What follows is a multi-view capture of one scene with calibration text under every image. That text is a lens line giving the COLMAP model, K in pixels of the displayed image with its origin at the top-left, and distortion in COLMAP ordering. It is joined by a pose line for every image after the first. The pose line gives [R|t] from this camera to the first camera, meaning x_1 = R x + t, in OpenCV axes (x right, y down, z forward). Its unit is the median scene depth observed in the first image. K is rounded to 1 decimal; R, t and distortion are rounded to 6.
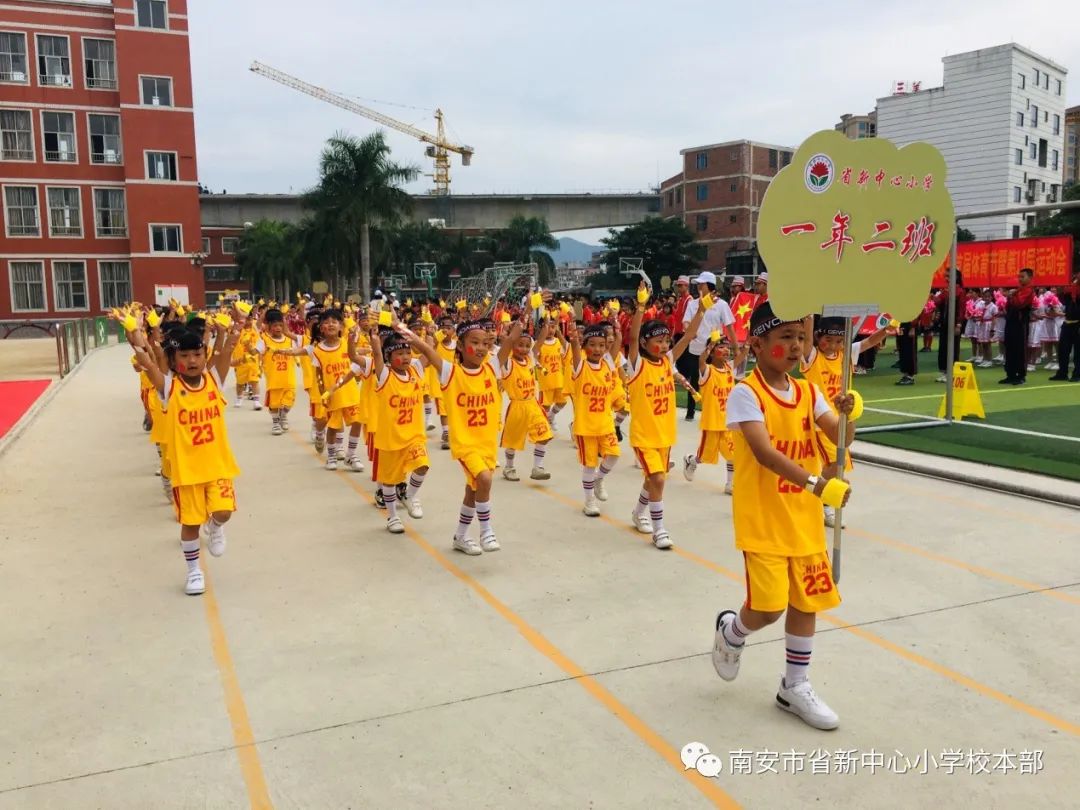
lens RADIAL K [[941.3, 0, 536.0], [0, 941.3, 408.6], [0, 0, 1]] dist [0.082350, -0.112115]
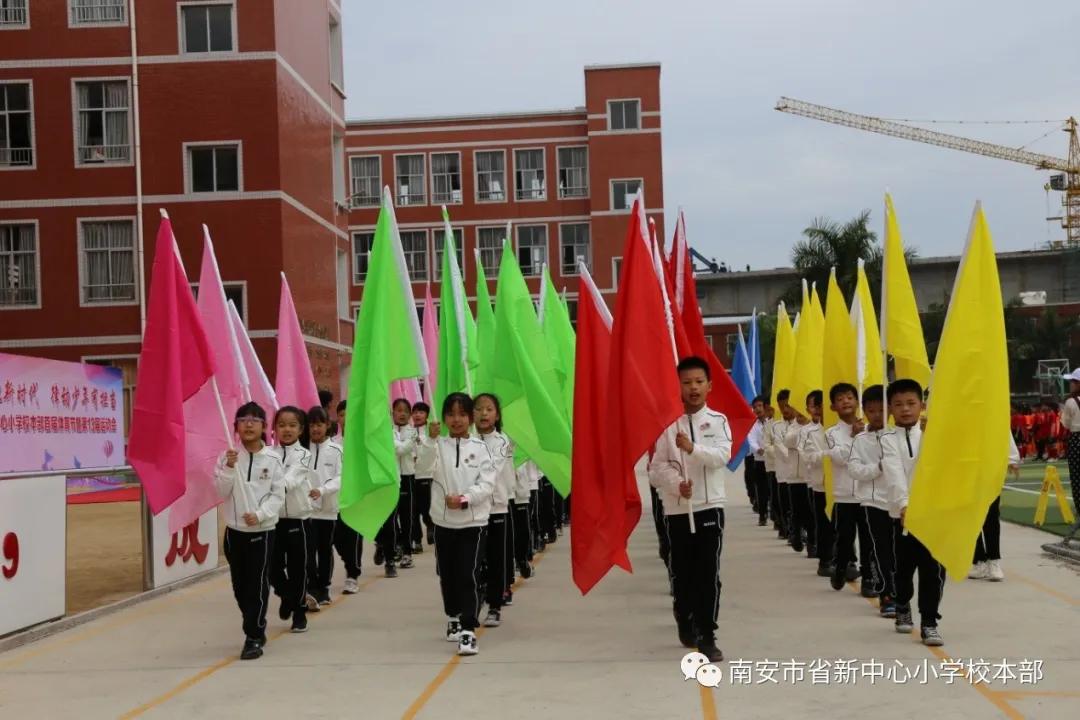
lens RADIAL K [[1507.5, 0, 506.4], [0, 1507.5, 361.0], [0, 0, 1]] dist [0.183941, 0.006437]
pose [[0.883747, -0.035540, -0.466614, 0.109020], [-0.034243, 0.989528, -0.140223, 0.023363], [0.466711, 0.139899, 0.873275, -0.192665]]
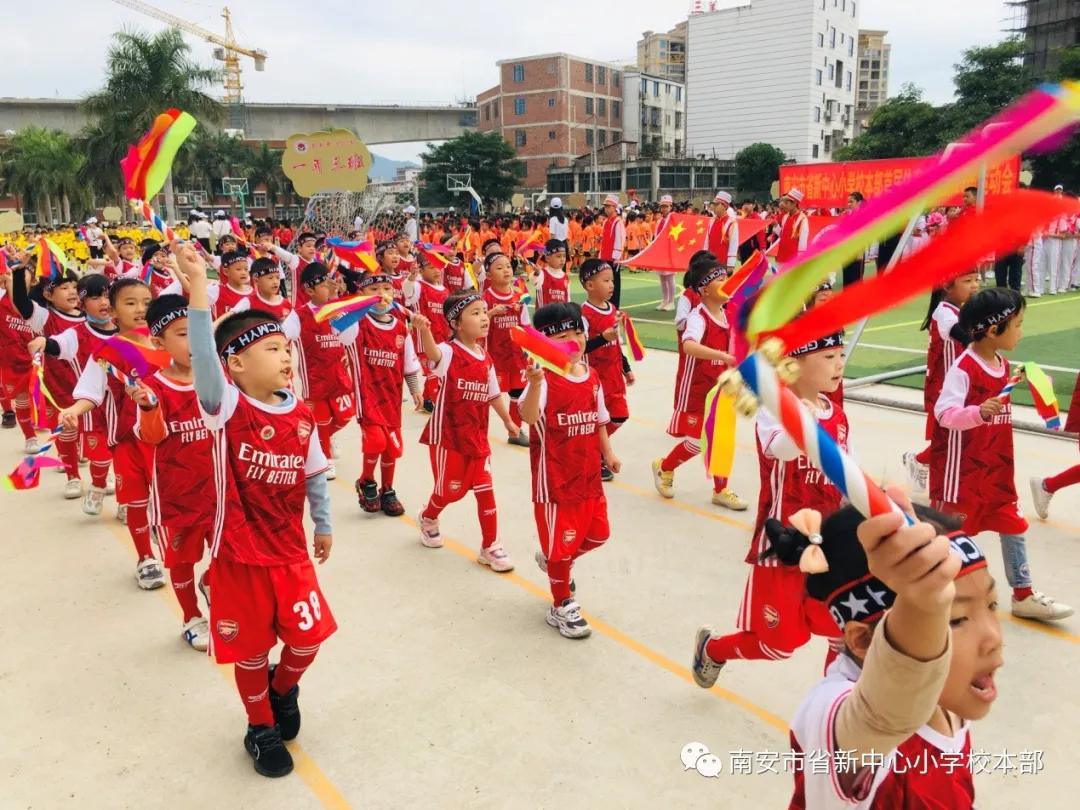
lens RADIAL K [[940.9, 0, 542.5], [0, 940.9, 399.5], [0, 0, 1]] dist [0.085952, -0.106983]
pose [[0.978321, -0.044116, 0.202342, -0.015483], [0.028710, 0.996504, 0.078455, -0.003422], [-0.205096, -0.070945, 0.976167, 0.021620]]
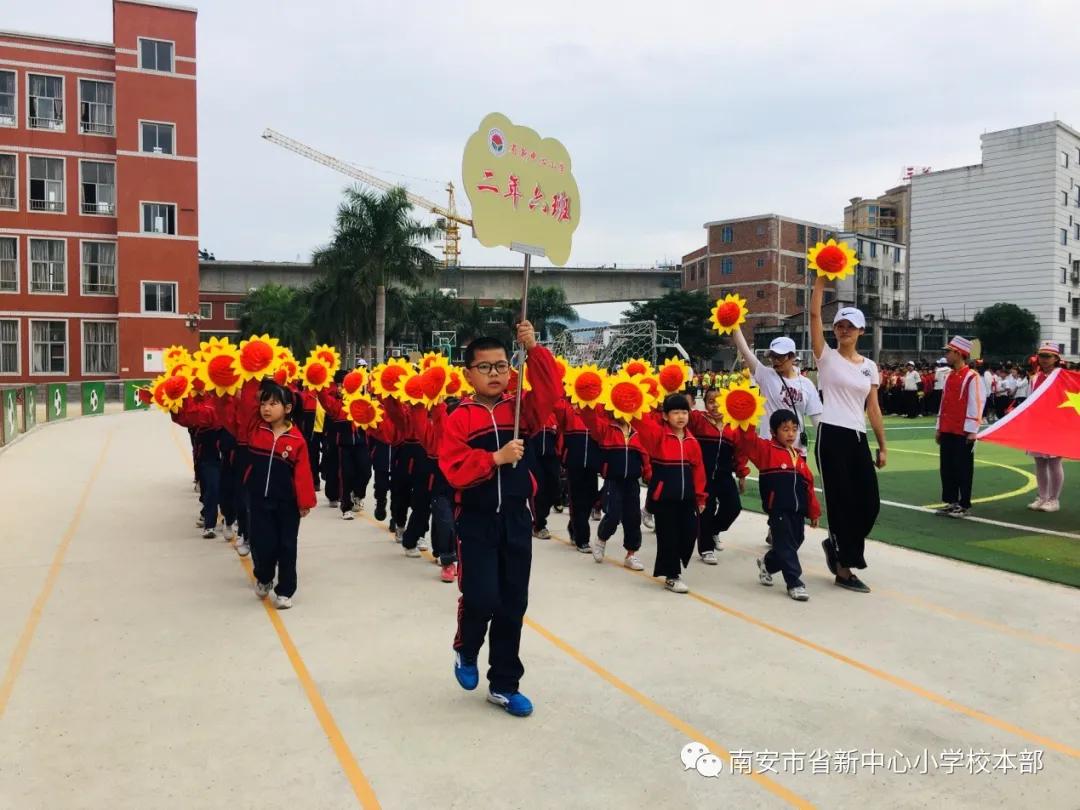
lens RADIAL K [[940.9, 0, 542.5], [0, 940.9, 399.5], [0, 0, 1]] dist [0.085952, -0.106983]
pose [[0.999736, 0.021808, 0.007173, -0.018925], [-0.021099, 0.995962, -0.087258, -0.007188], [-0.009047, 0.087084, 0.996160, 0.066767]]
